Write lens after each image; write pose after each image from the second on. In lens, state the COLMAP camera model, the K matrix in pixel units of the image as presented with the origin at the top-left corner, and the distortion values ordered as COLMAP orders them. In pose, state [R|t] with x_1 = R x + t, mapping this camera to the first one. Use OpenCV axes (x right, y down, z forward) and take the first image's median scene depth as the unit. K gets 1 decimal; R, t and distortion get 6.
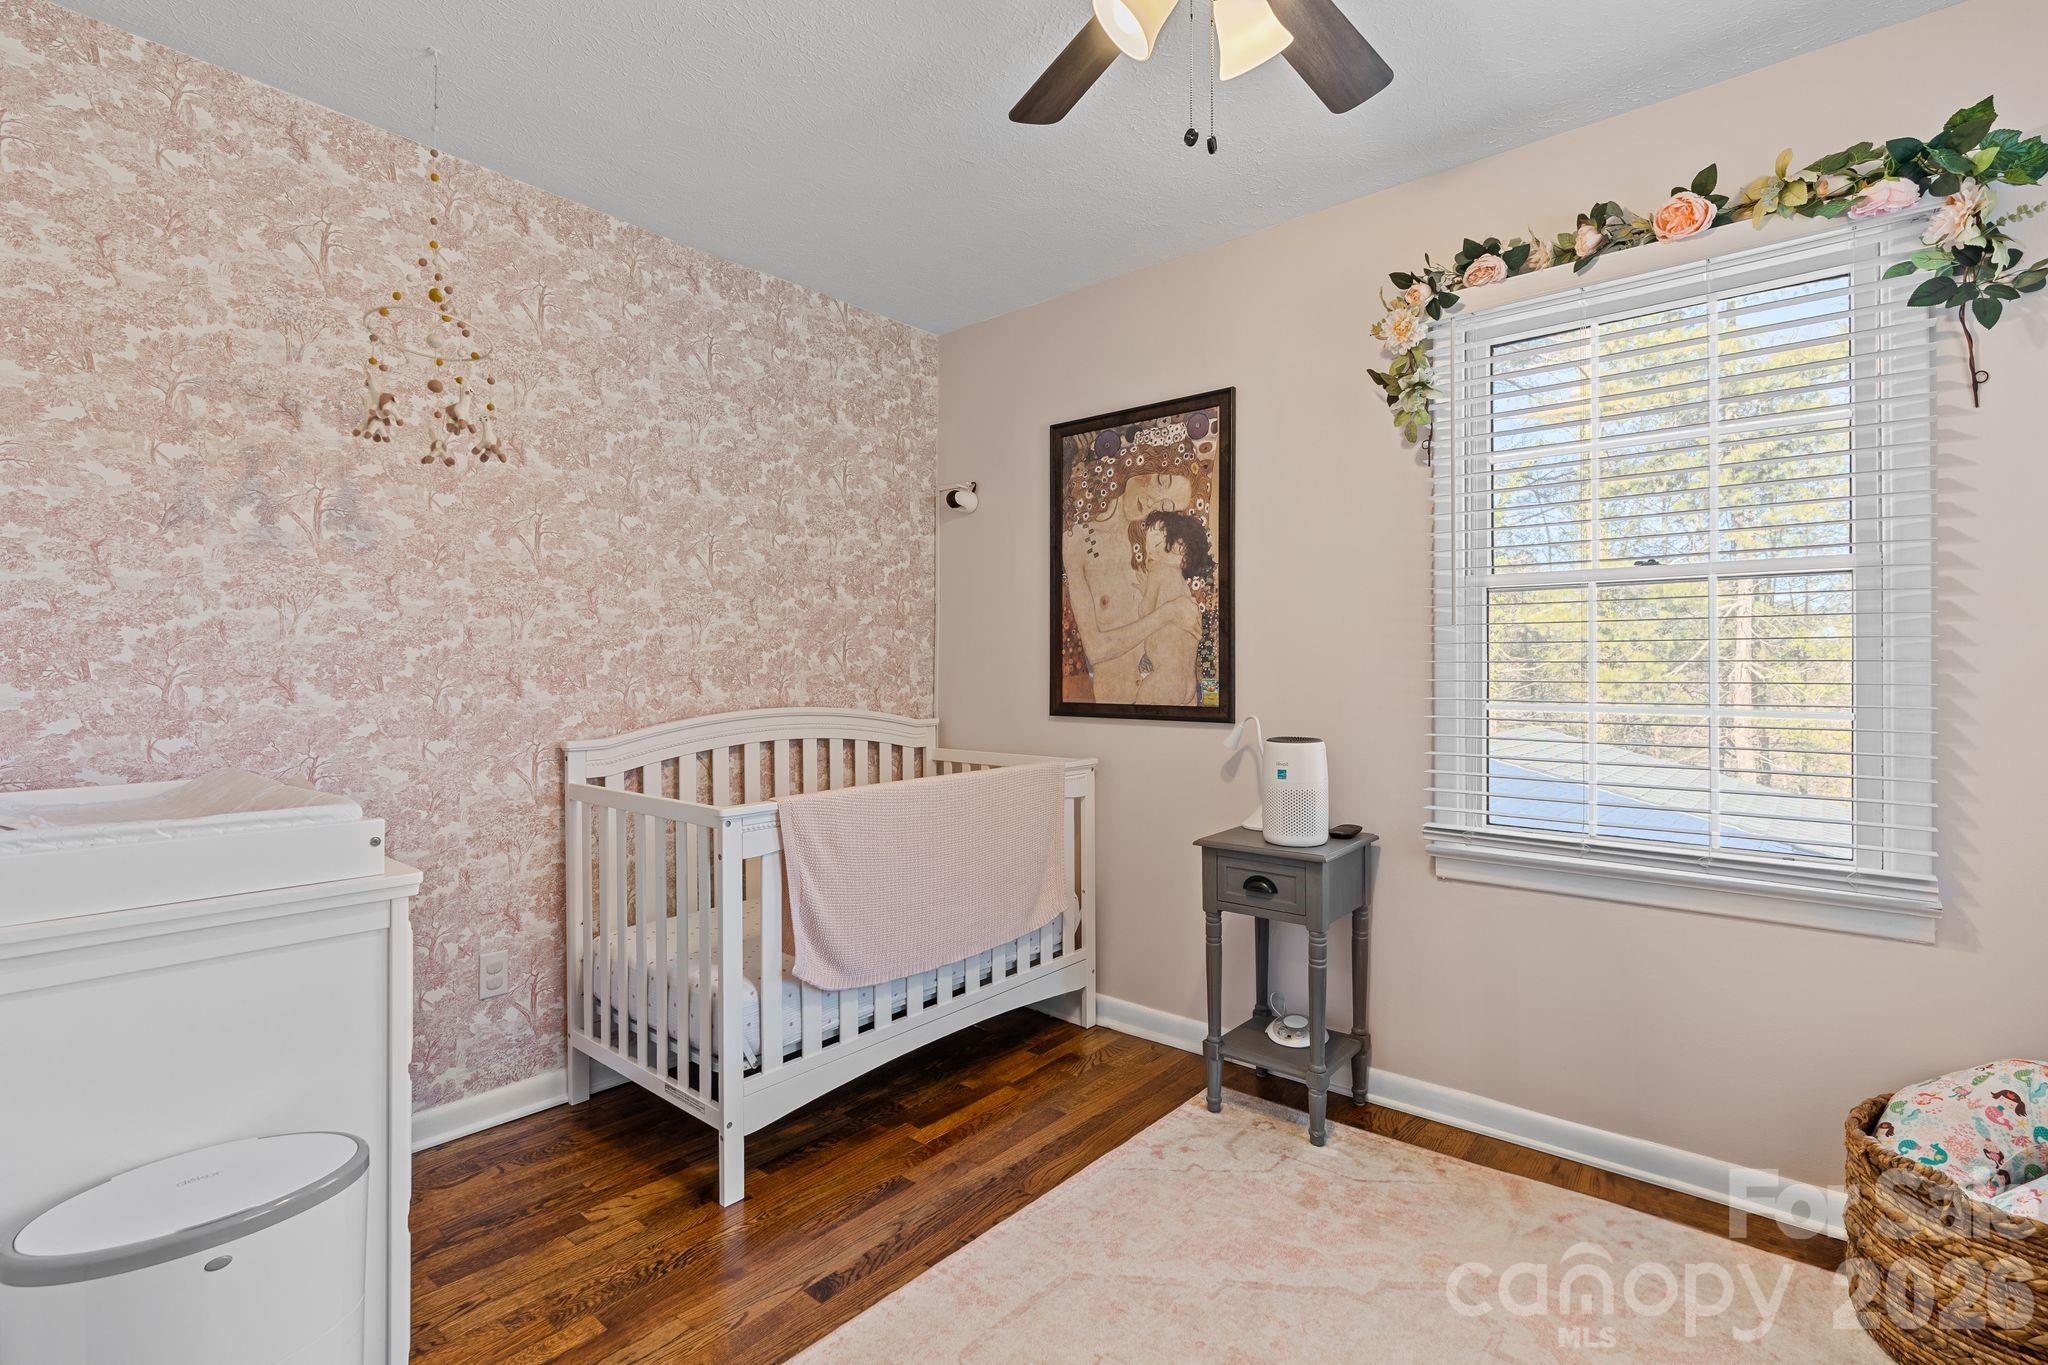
lens RADIAL K [[956.2, 0, 1023.6], [0, 956.2, 670.4], [0, 0, 1]] dist [0.000337, 0.001813]
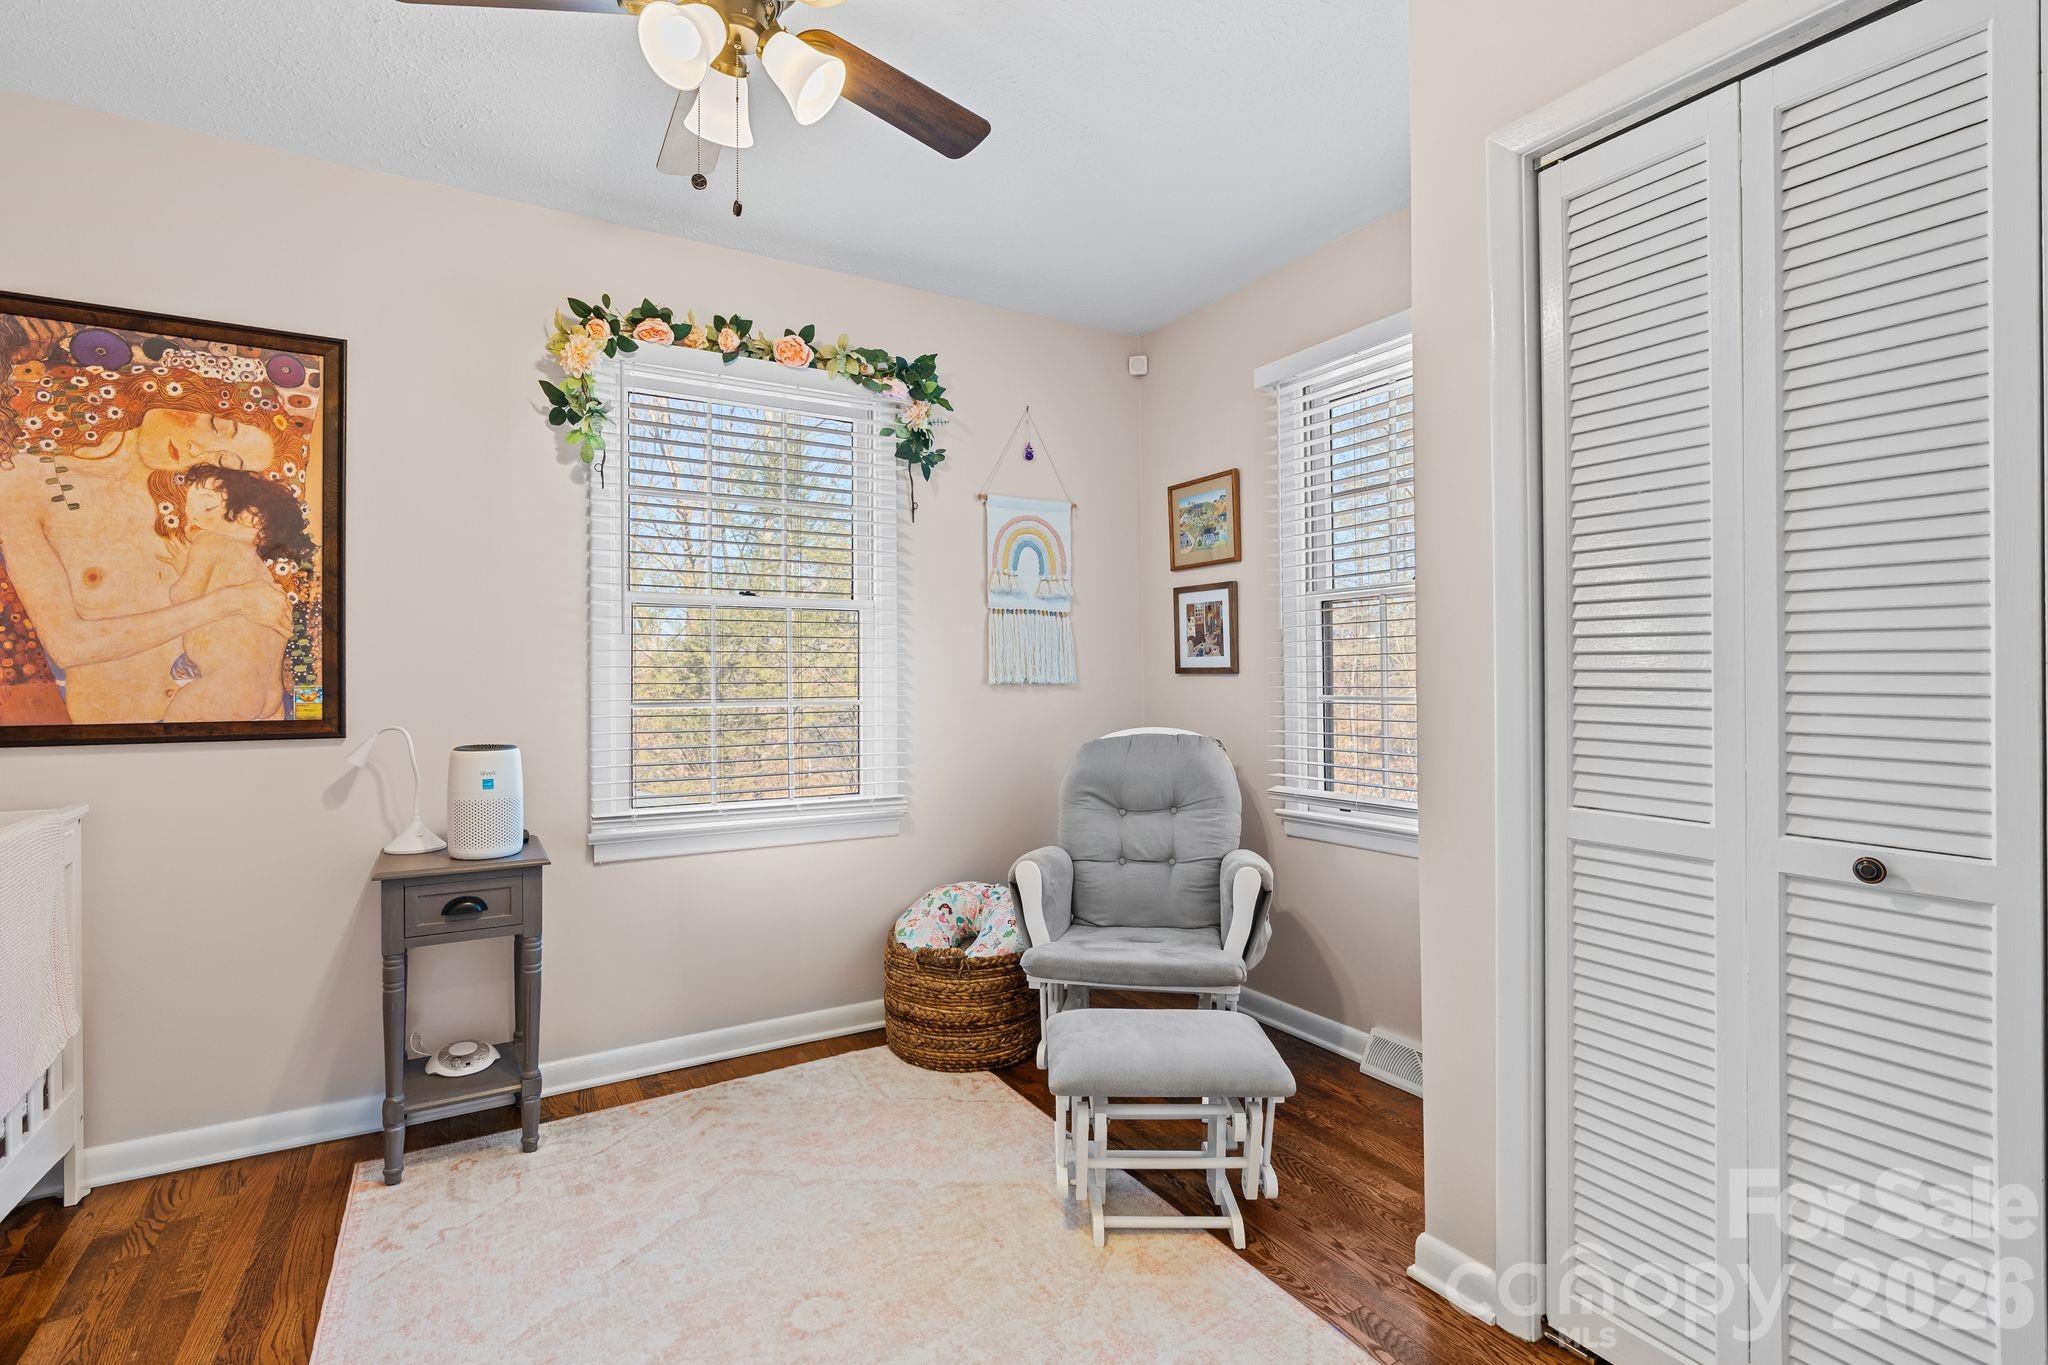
lens RADIAL K [[956.2, 0, 1019.8], [0, 956.2, 676.0], [0, 0, 1]] dist [0.000337, 0.001813]
pose [[0.331655, -0.005728, 0.943383, -0.376365], [0.002723, 0.999983, 0.005114, -0.002066], [-0.943397, 0.000873, 0.331665, 0.154122]]
